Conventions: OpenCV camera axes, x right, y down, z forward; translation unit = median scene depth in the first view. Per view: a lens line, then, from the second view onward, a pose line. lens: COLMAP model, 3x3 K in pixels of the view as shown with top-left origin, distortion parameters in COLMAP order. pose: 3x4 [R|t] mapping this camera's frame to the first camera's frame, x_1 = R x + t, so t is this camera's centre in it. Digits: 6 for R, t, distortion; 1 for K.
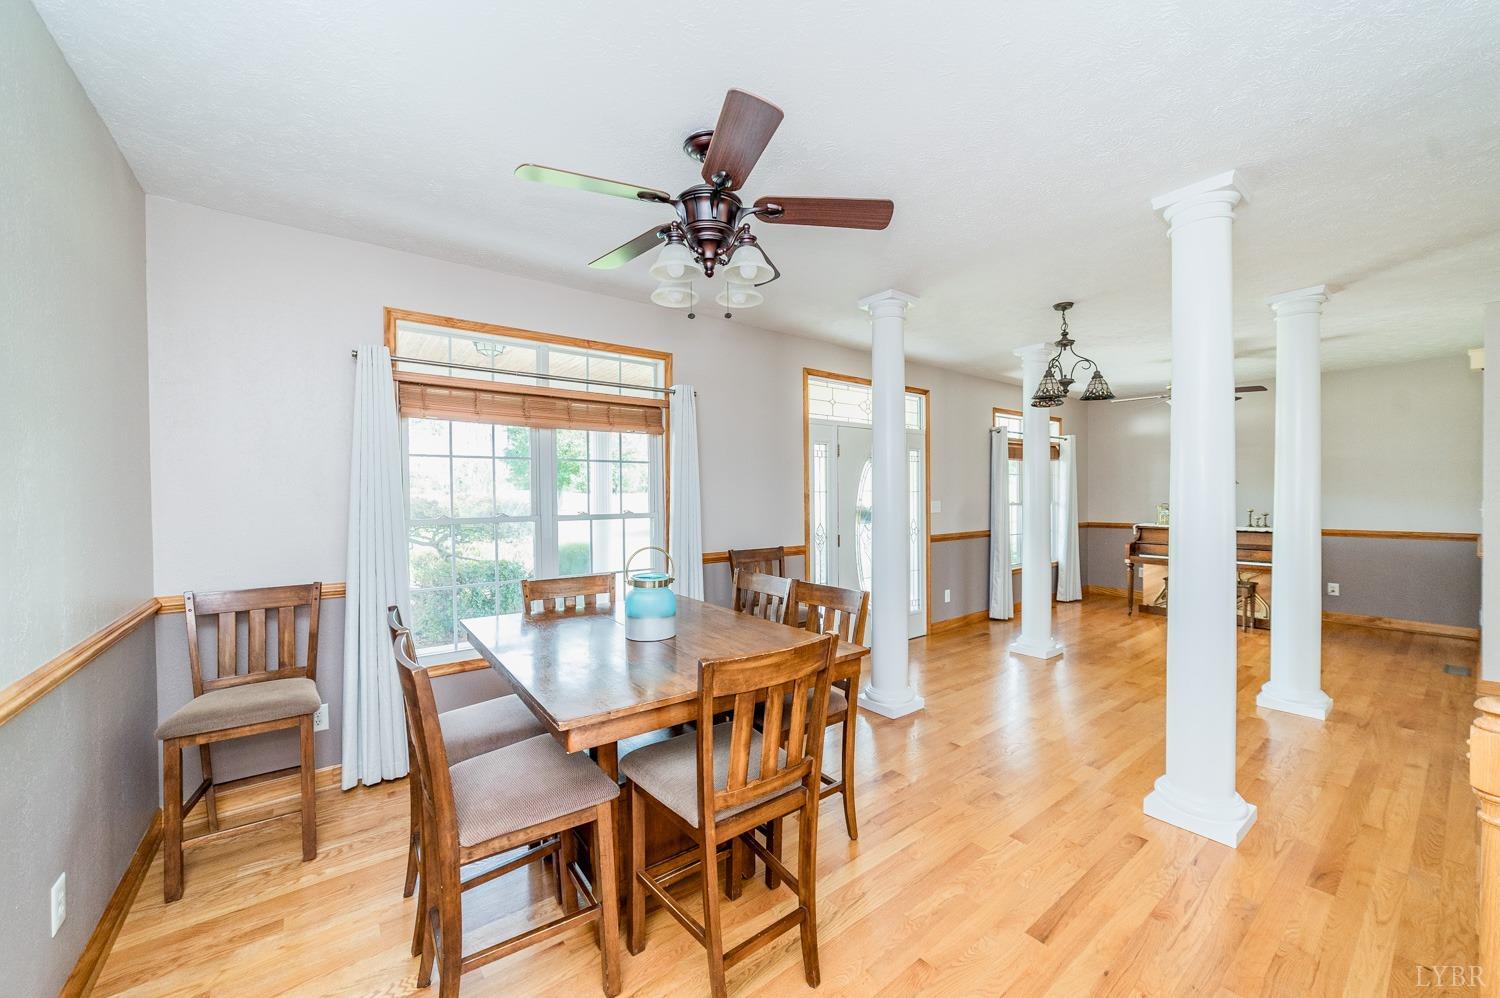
lens RADIAL K [[570.2, 0, 757.2], [0, 570.2, 497.3], [0, 0, 1]] dist [-0.017700, -0.000062]
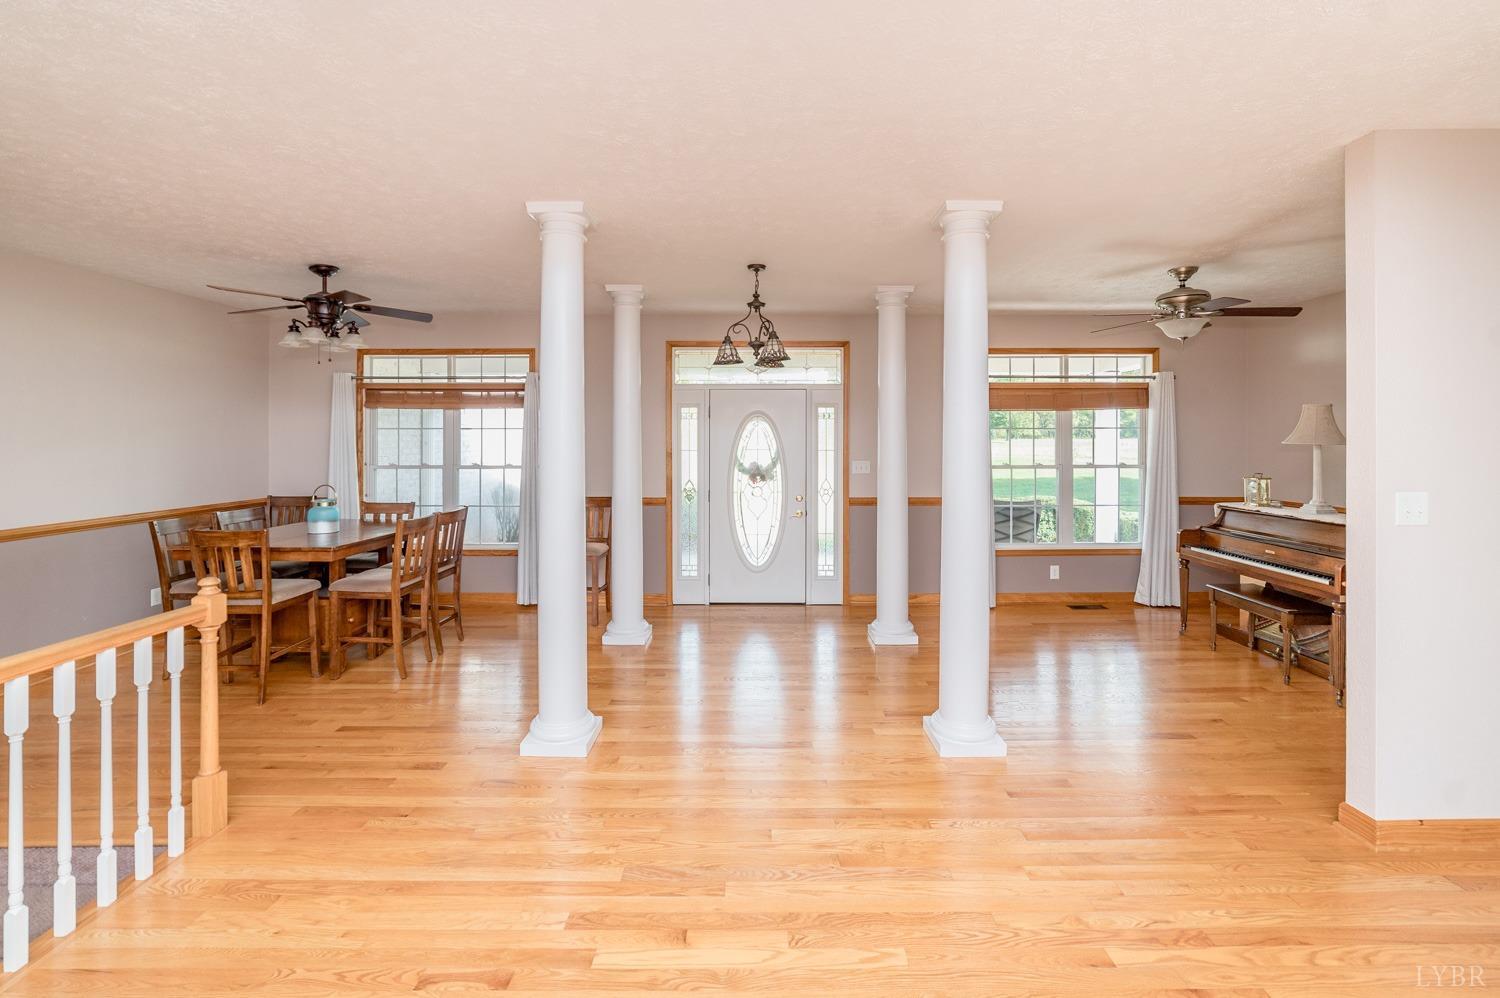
lens RADIAL K [[644.6, 0, 719.5], [0, 644.6, 462.0], [0, 0, 1]] dist [-0.000523, -0.000042]
pose [[0.780630, 0.022202, -0.624599, 0.968549], [-0.008801, 0.999660, 0.024534, -0.019332], [0.624932, -0.013655, 0.780560, 0.058772]]
